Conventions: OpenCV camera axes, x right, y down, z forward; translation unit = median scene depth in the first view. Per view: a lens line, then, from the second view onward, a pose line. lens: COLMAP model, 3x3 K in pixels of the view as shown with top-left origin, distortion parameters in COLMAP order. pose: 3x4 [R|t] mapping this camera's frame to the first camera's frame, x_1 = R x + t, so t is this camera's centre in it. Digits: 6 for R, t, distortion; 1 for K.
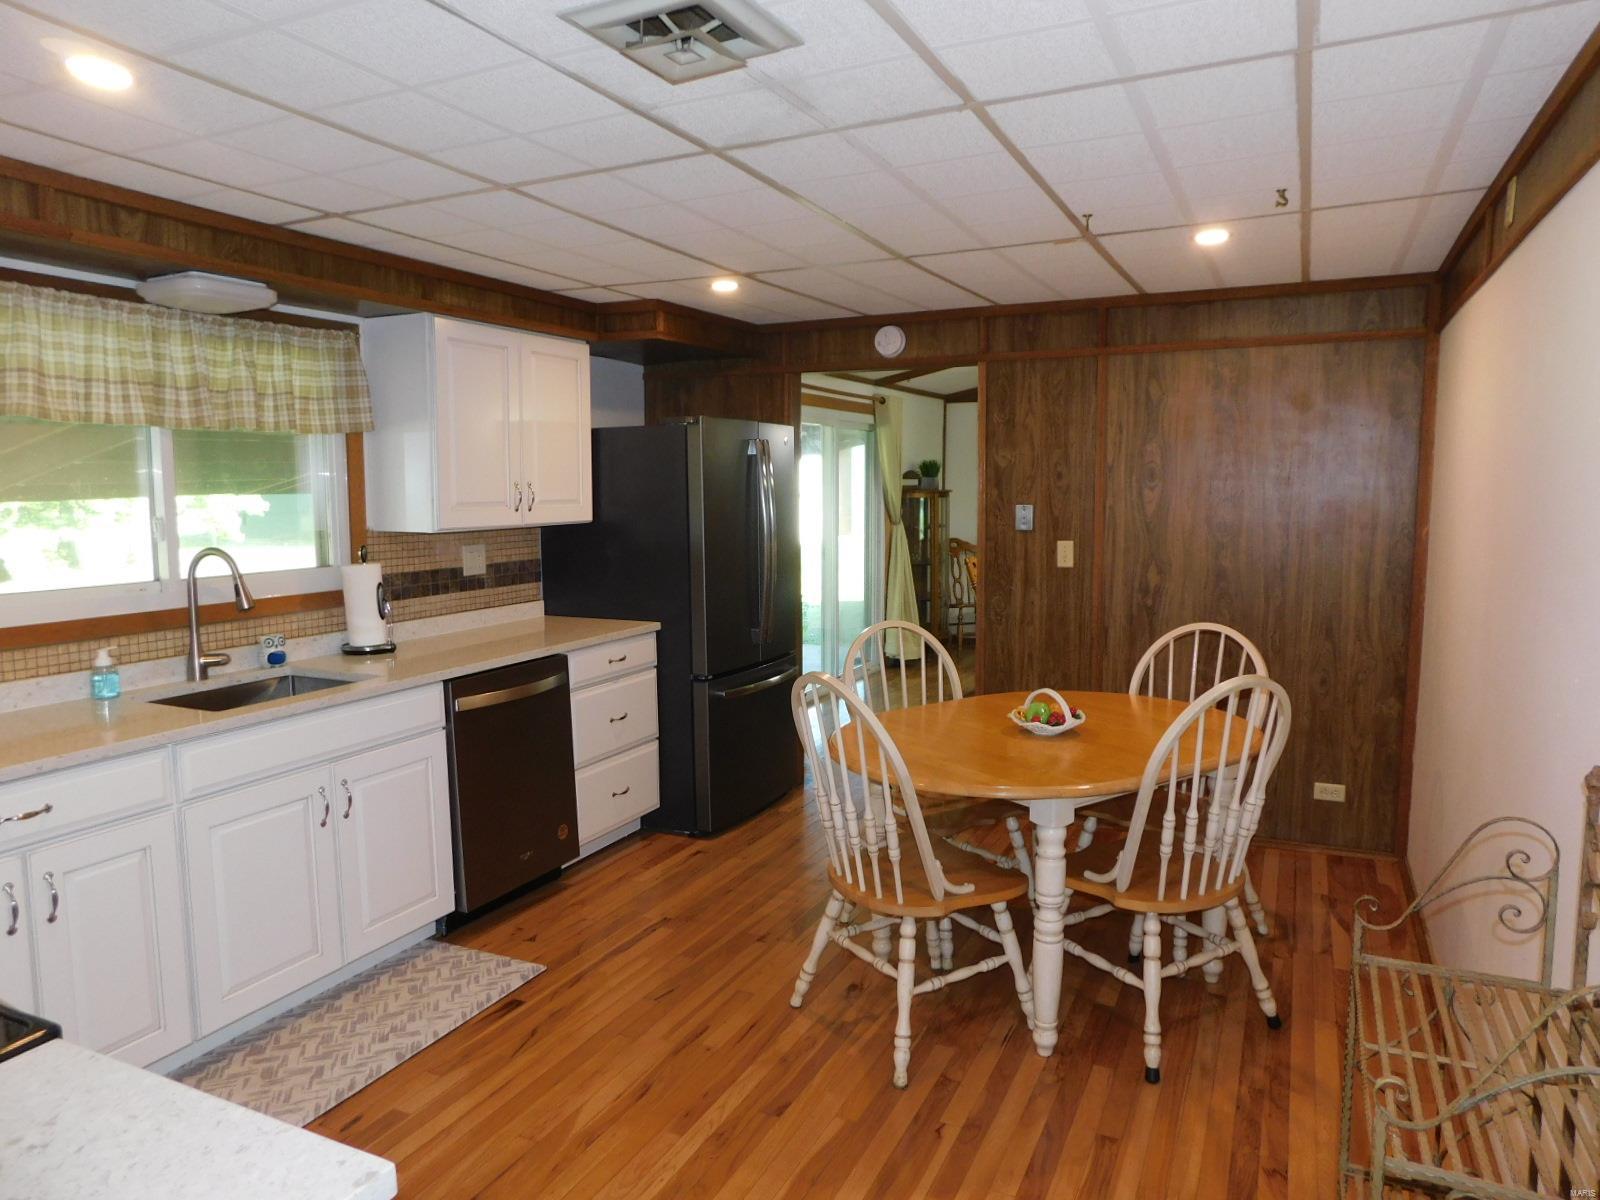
lens RADIAL K [[1056.5, 0, 805.2], [0, 1056.5, 593.5], [0, 0, 1]] dist [-0.069489, 0.054268]
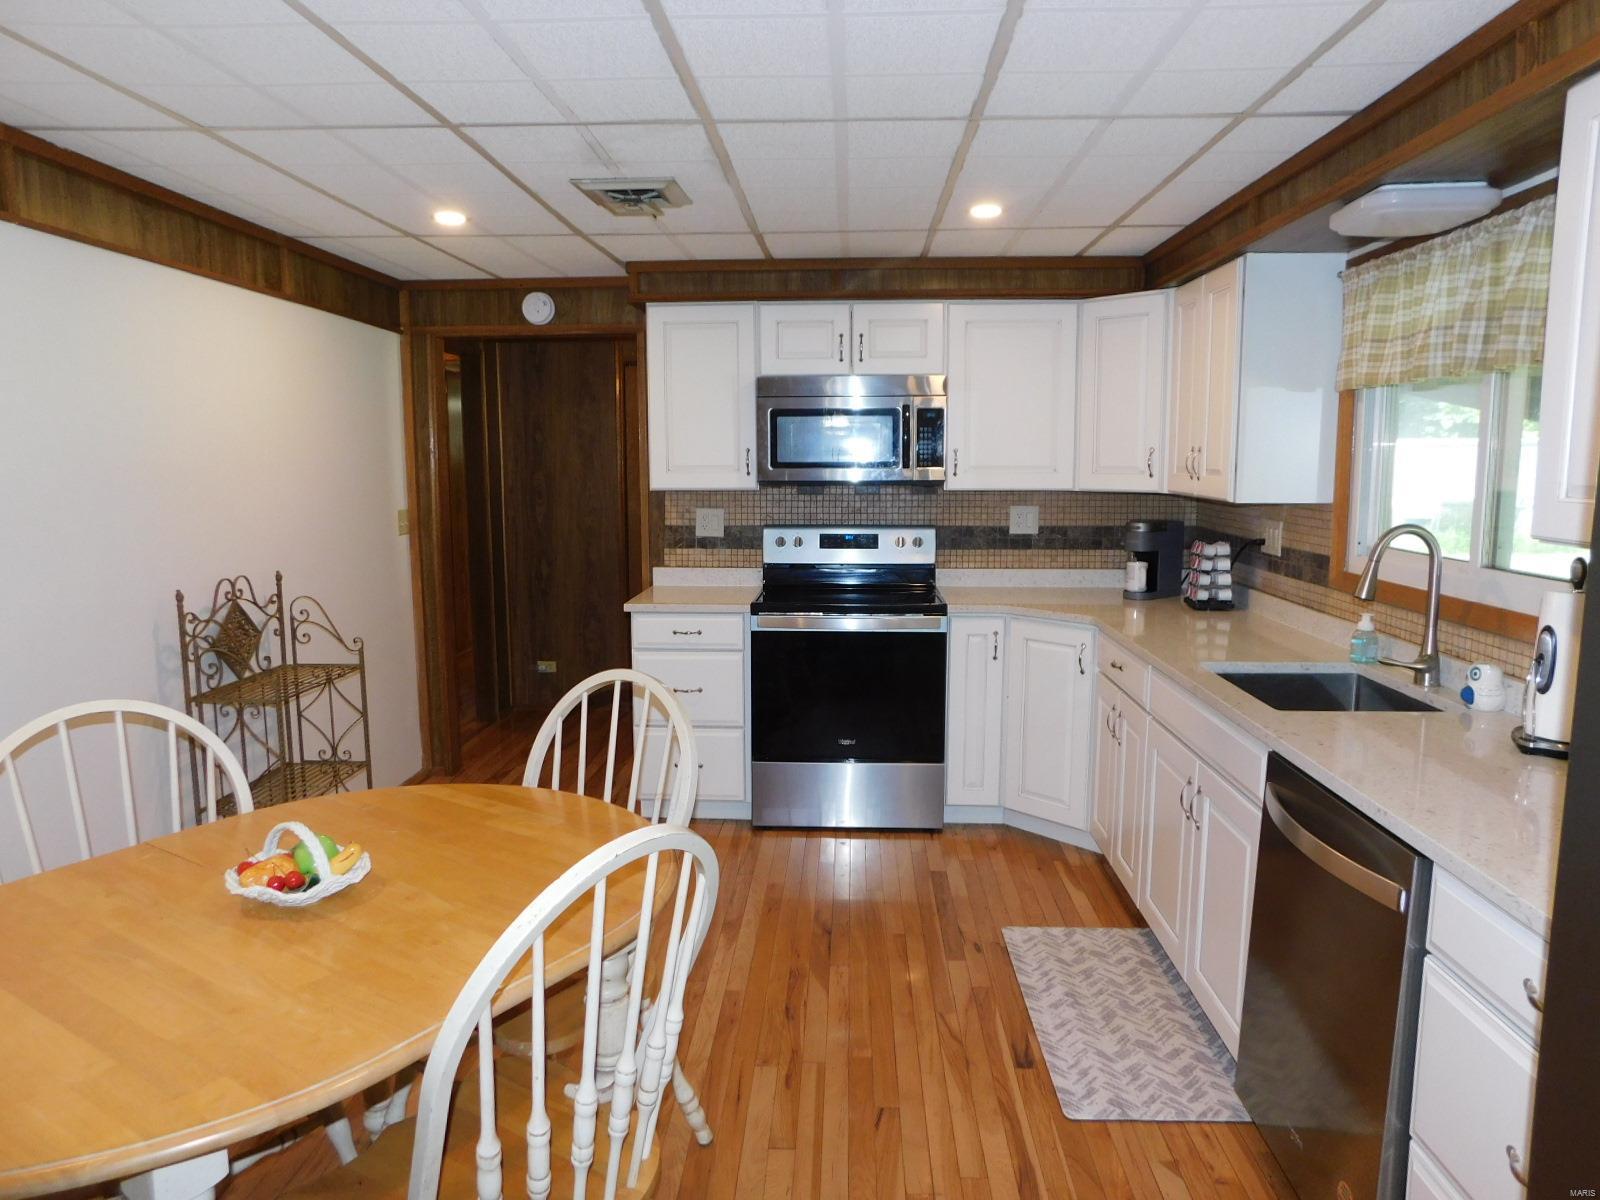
lens RADIAL K [[1056.5, 0, 805.2], [0, 1056.5, 593.5], [0, 0, 1]] dist [-0.069489, 0.054268]
pose [[-0.920914, 0.056124, -0.385703, 0.180147], [-0.033888, 0.974302, 0.222684, -0.151892], [0.388289, 0.218143, -0.895346, 1.526189]]
